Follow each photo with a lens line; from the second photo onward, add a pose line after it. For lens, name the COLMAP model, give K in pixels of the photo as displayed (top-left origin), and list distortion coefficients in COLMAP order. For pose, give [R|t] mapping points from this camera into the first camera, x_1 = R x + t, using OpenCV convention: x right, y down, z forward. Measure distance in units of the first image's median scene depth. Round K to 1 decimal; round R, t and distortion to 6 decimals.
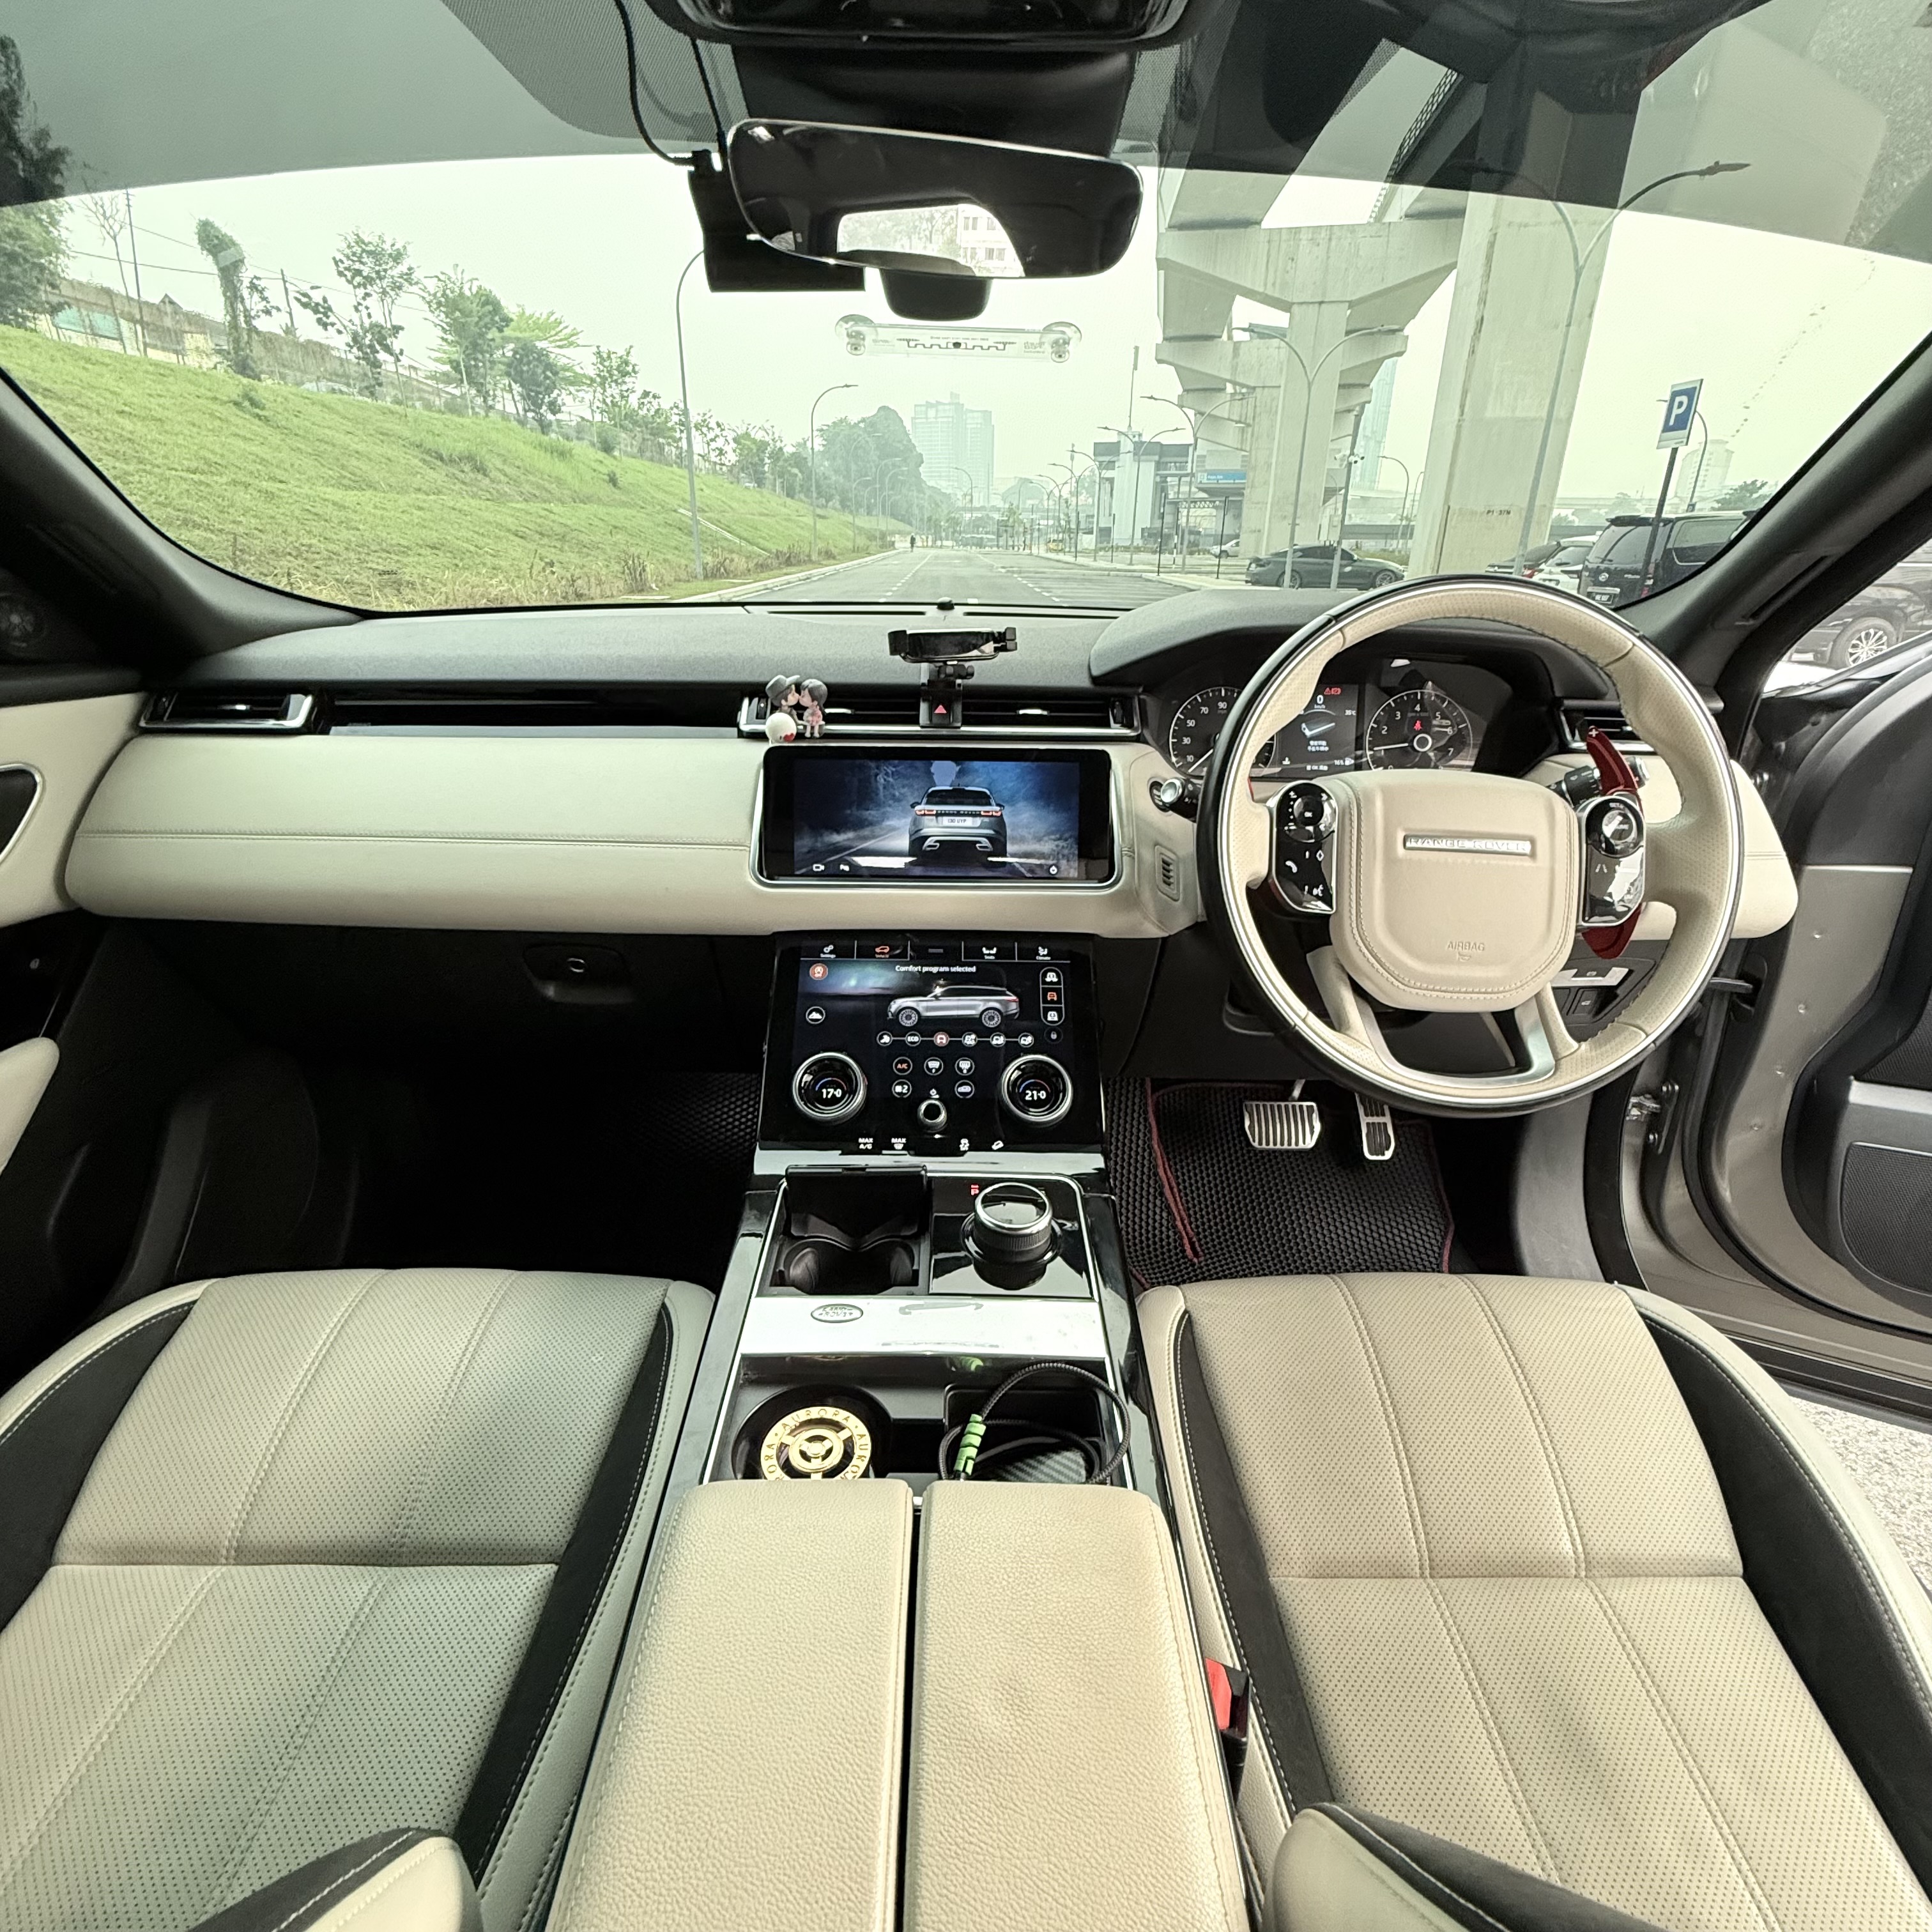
lens RADIAL K [[1035.6, 0, 960.4], [0, 1035.6, 958.8], [0, 0, 1]] dist [0.008736, -0.001701]
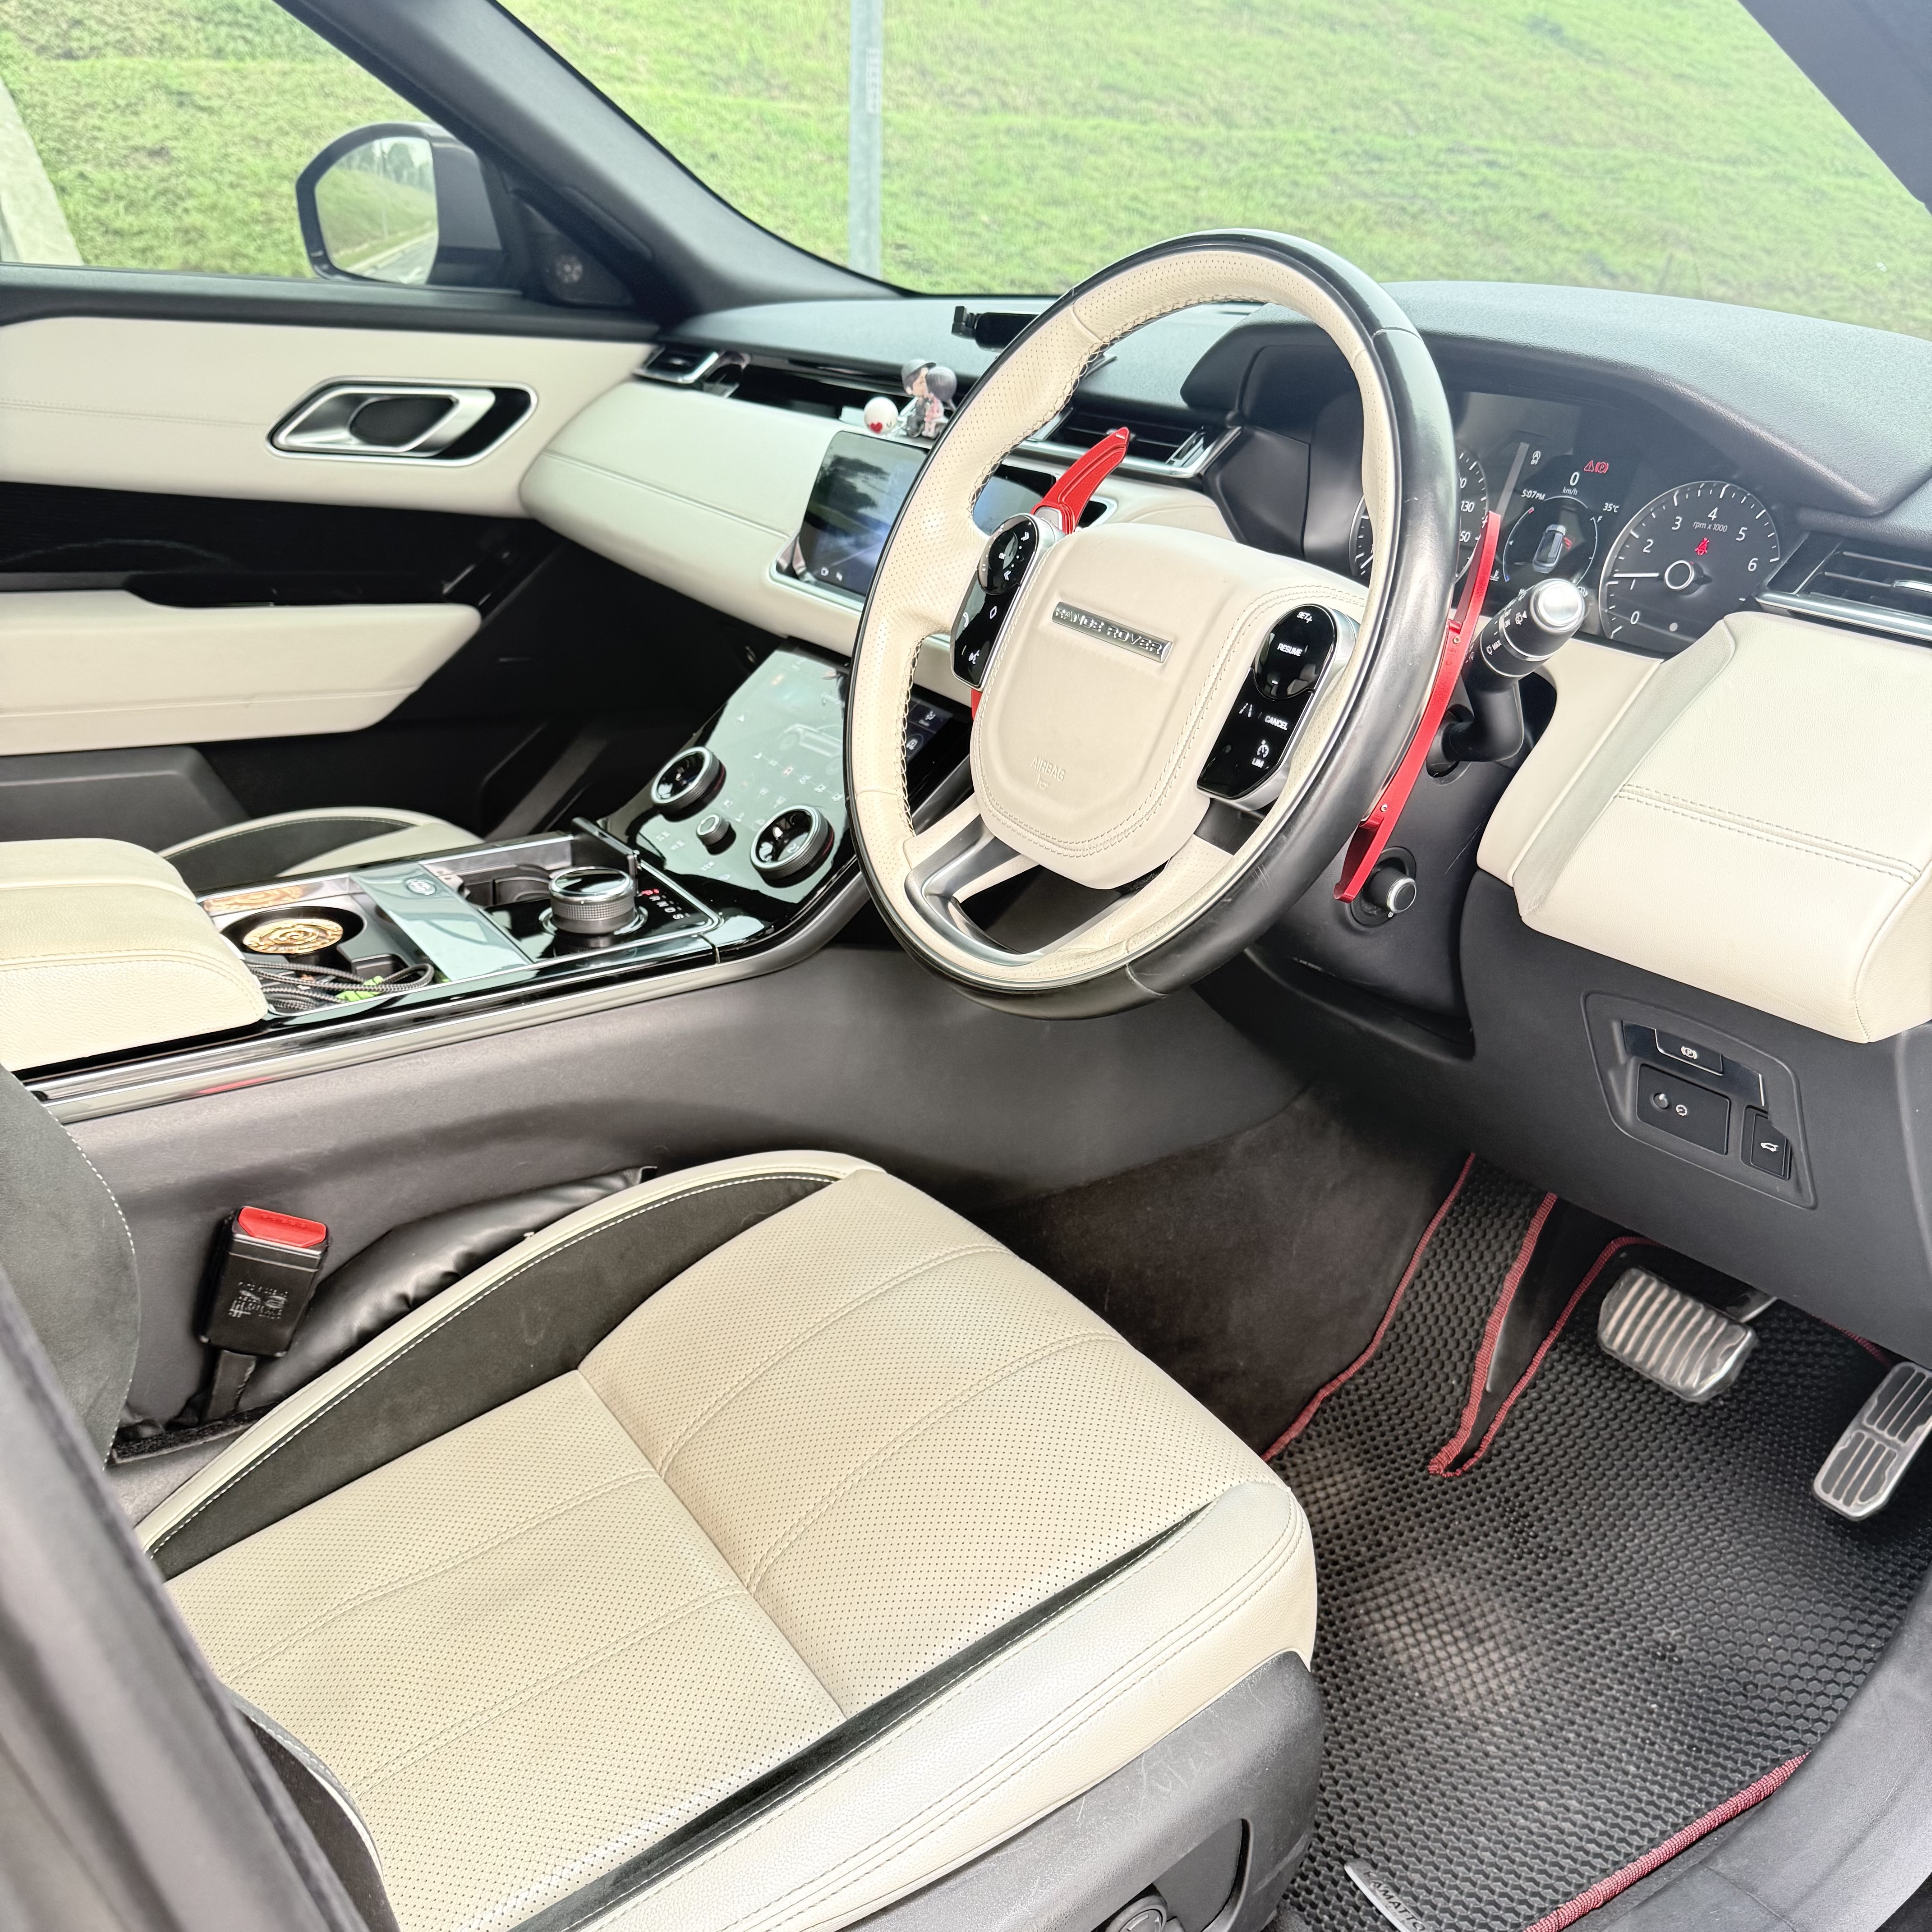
lens RADIAL K [[1838.3, 0, 954.5], [0, 1838.3, 980.5], [0, 0, 1]] dist [0.025068, 0.000000]
pose [[0.545372, 0.325180, -0.772546, 1.246322], [-0.340217, 0.928220, 0.150533, -0.037354], [0.766043, 0.180737, 0.616856, 0.186004]]
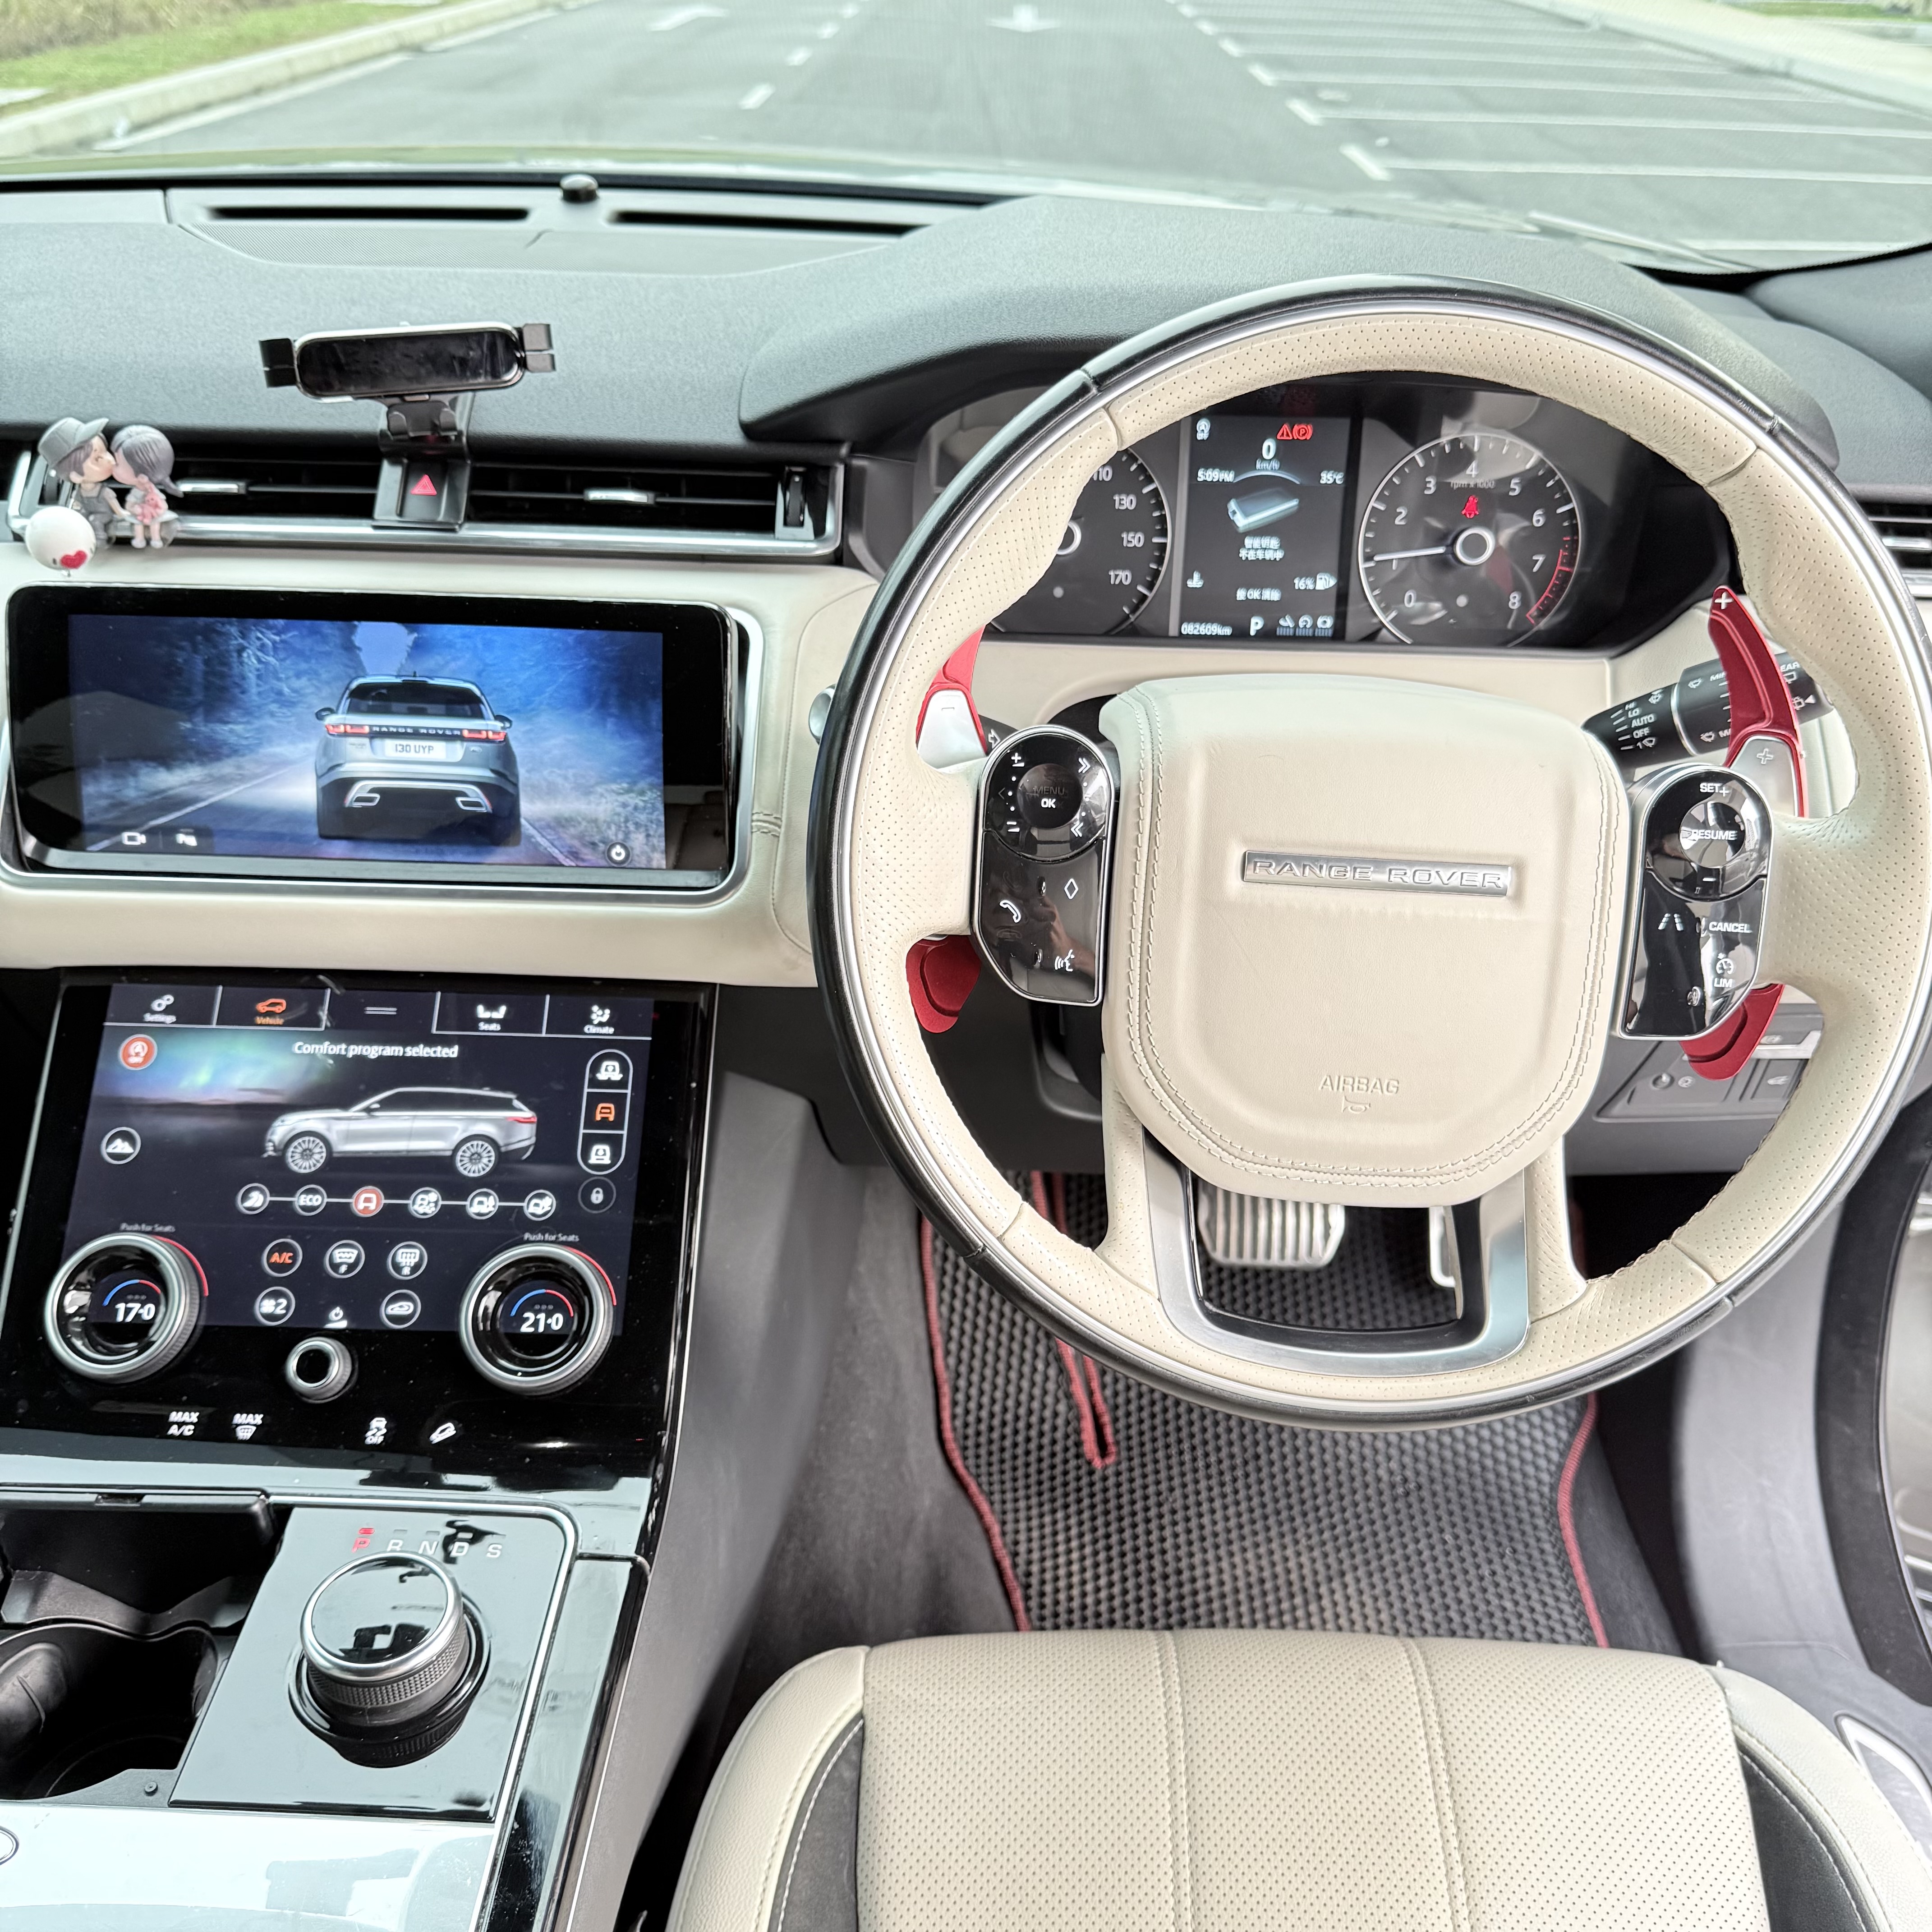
lens RADIAL K [[1838.3, 0, 981.3], [0, 1838.3, 970.2], [0, 0, 1]] dist [0.025068, 0.000000]
pose [[0.999713, 0.019771, -0.013502, 0.276736], [-0.017603, 0.989249, 0.145175, -0.160959], [0.016227, -0.144896, 0.989314, 0.136118]]
